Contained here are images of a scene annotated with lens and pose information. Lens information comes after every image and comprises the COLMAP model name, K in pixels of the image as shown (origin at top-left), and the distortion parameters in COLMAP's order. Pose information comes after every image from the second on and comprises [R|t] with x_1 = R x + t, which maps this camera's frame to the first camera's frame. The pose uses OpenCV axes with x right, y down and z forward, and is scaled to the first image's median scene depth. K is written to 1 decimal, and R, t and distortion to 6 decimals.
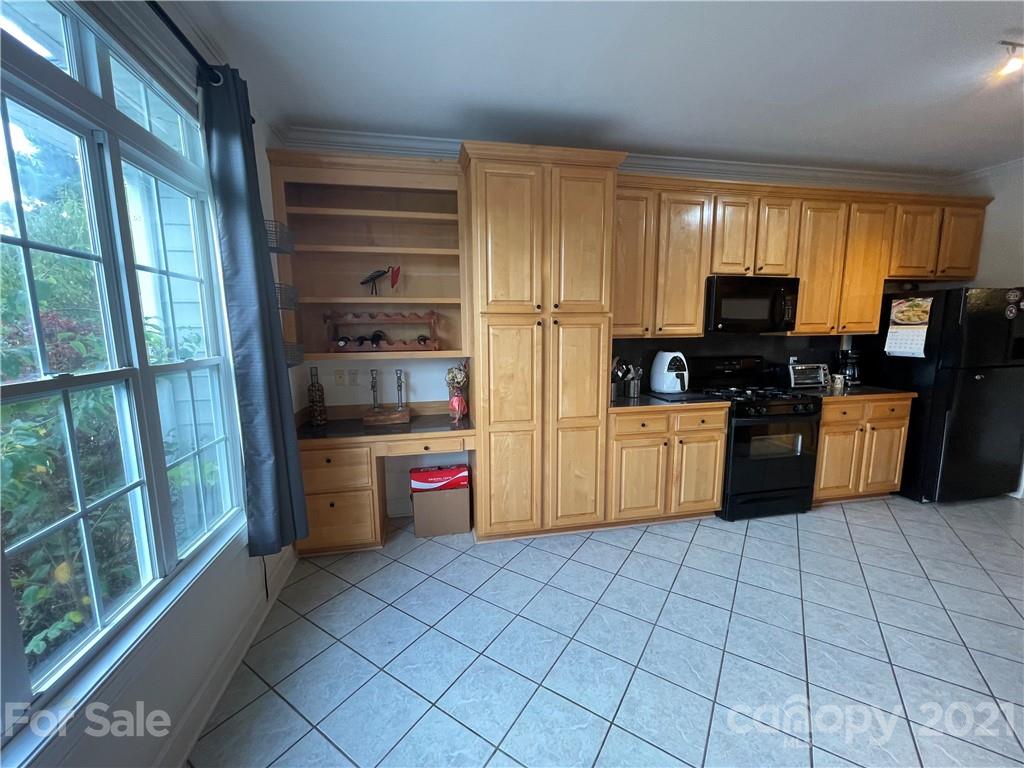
lens RADIAL K [[411.5, 0, 510.5], [0, 411.5, 380.0], [0, 0, 1]] dist [-0.000096, 0.000178]
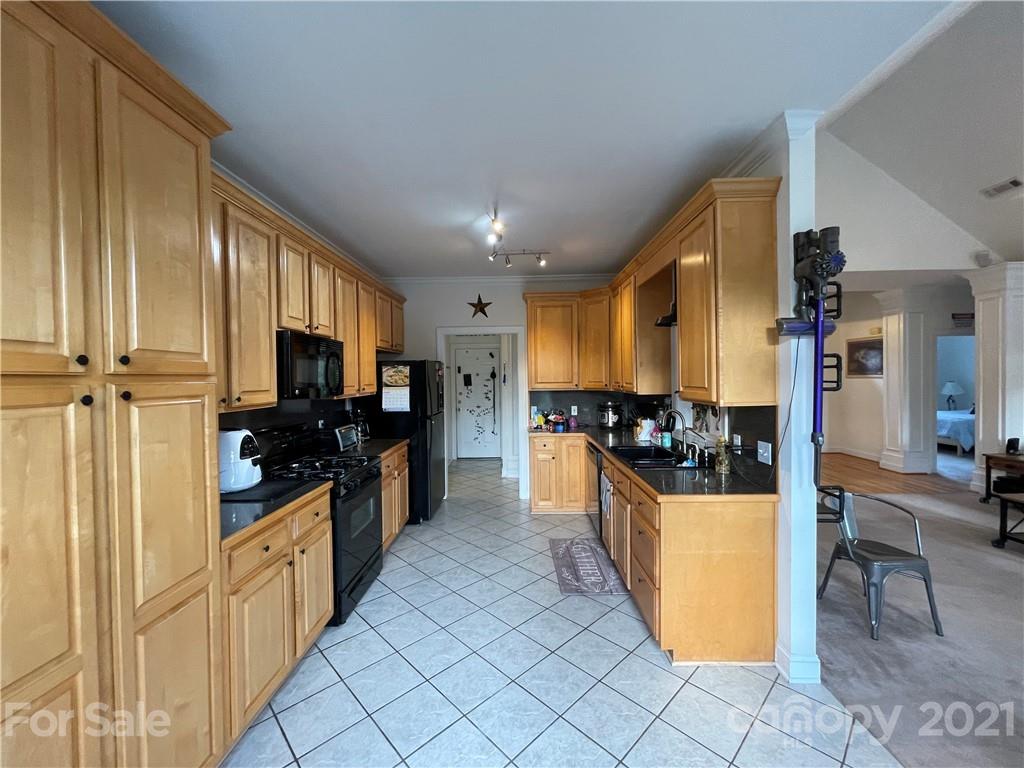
lens RADIAL K [[411.5, 0, 508.0], [0, 411.5, 383.9], [0, 0, 1]] dist [-0.000096, 0.000178]
pose [[0.231311, -0.010108, 0.972827, -0.190145], [0.139203, 0.990001, -0.022812, -0.069737], [-0.962870, 0.140698, 0.230405, 0.405183]]
